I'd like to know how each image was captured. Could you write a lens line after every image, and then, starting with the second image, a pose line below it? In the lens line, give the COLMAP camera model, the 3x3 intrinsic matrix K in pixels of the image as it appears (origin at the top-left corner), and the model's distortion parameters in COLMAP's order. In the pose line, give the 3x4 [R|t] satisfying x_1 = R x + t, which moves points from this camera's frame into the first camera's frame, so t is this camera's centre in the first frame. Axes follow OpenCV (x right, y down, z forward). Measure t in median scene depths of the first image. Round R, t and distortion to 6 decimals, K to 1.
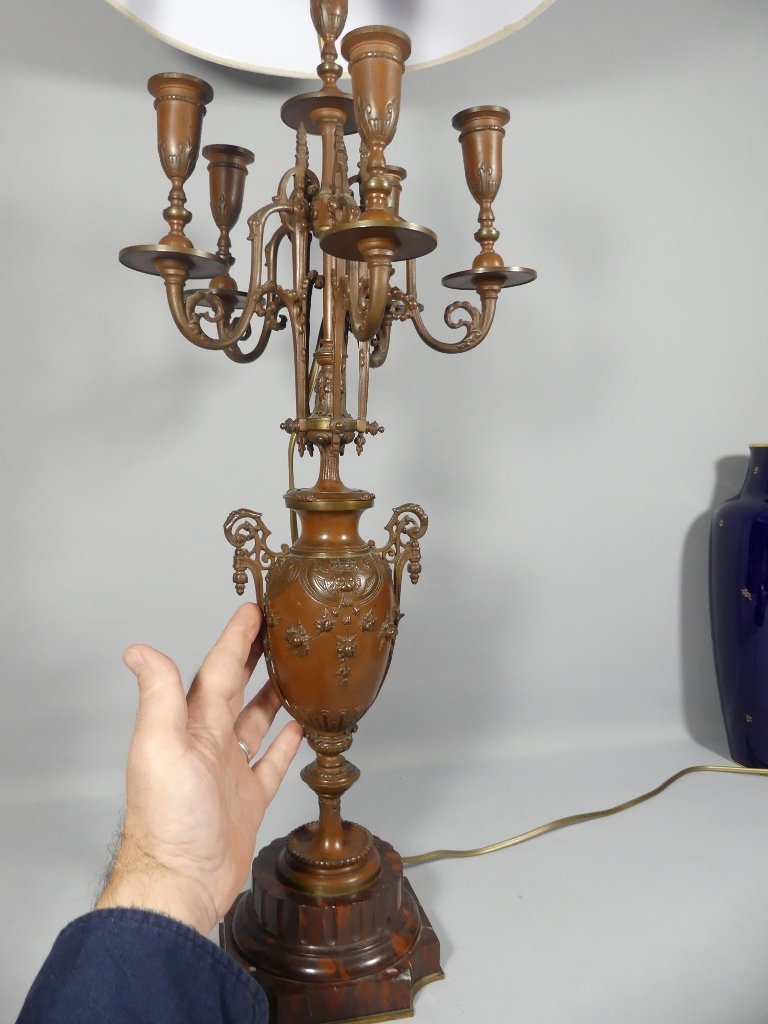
lens RADIAL K [[808.8, 0, 375.6], [0, 808.8, 496.6], [0, 0, 1]] dist [-0.029884, 0.111850]
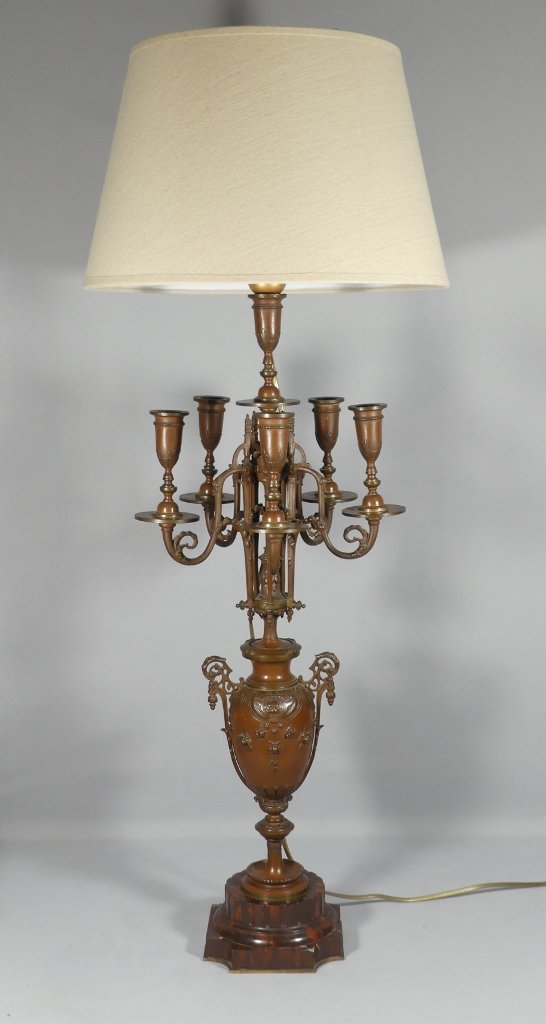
lens RADIAL K [[1535.5, 0, 290.9], [0, 1535.5, 576.8], [0, 0, 1]] dist [0.001385, -0.024577]
pose [[0.970367, 0.037733, -0.238670, 0.675641], [-0.004935, 0.990621, 0.136547, -0.536899], [0.241584, -0.131322, 0.961453, -1.777833]]
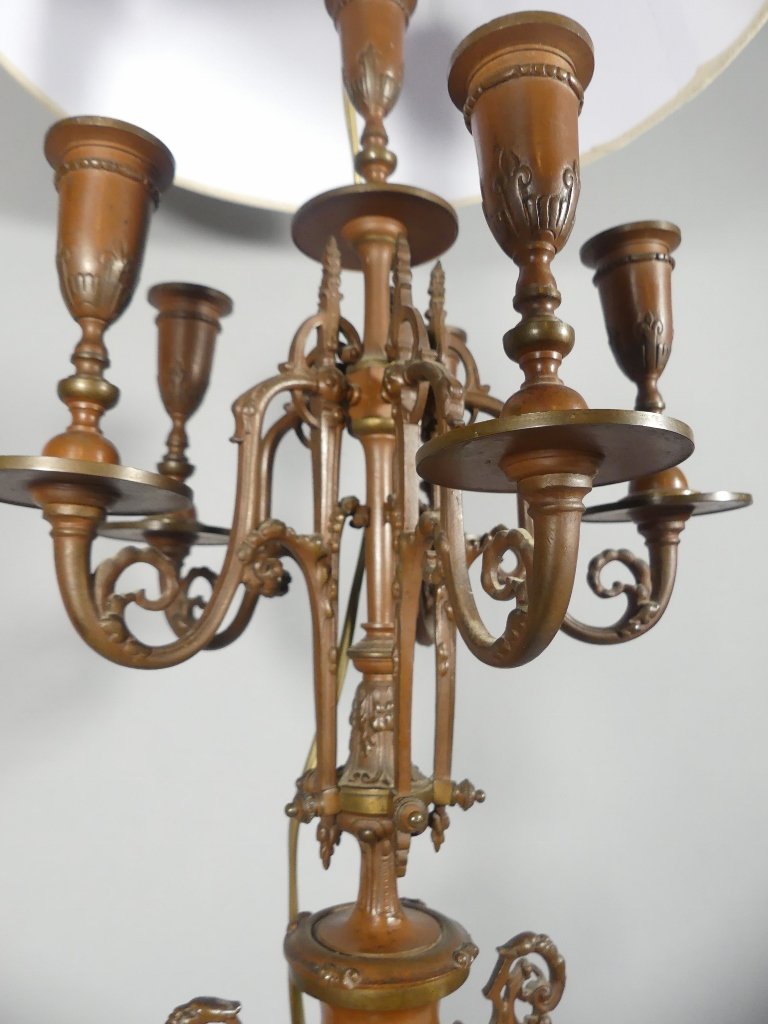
lens RADIAL K [[803.7, 0, 383.5], [0, 803.7, 483.6], [0, 0, 1]] dist [-0.032050, 0.058139]
pose [[0.995783, 0.001534, 0.091730, -0.102042], [0.019545, 0.973359, -0.228452, -0.164255], [-0.089636, 0.229281, 0.969224, 0.476166]]
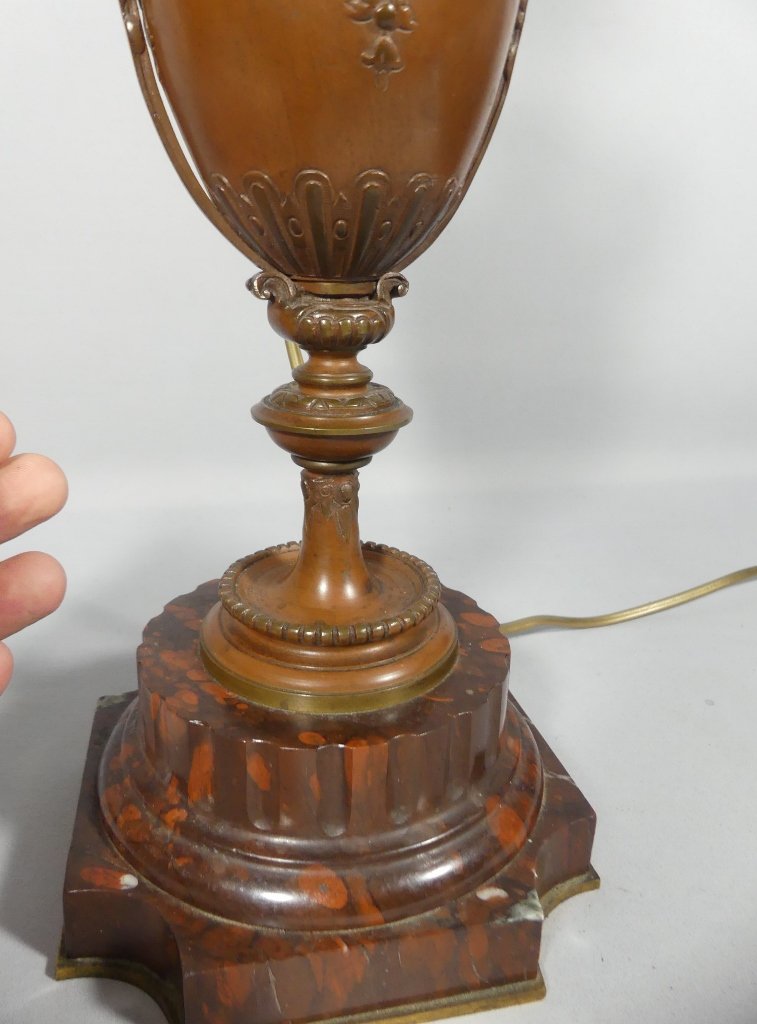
lens RADIAL K [[813.7, 0, 379.0], [0, 813.7, 490.8], [0, 0, 1]] dist [-0.005244, 0.004495]
pose [[0.999842, 0.017707, -0.001706, -0.034999], [-0.016743, 0.969115, 0.246042, 0.303082], [0.006010, -0.245975, 0.969258, 0.665047]]
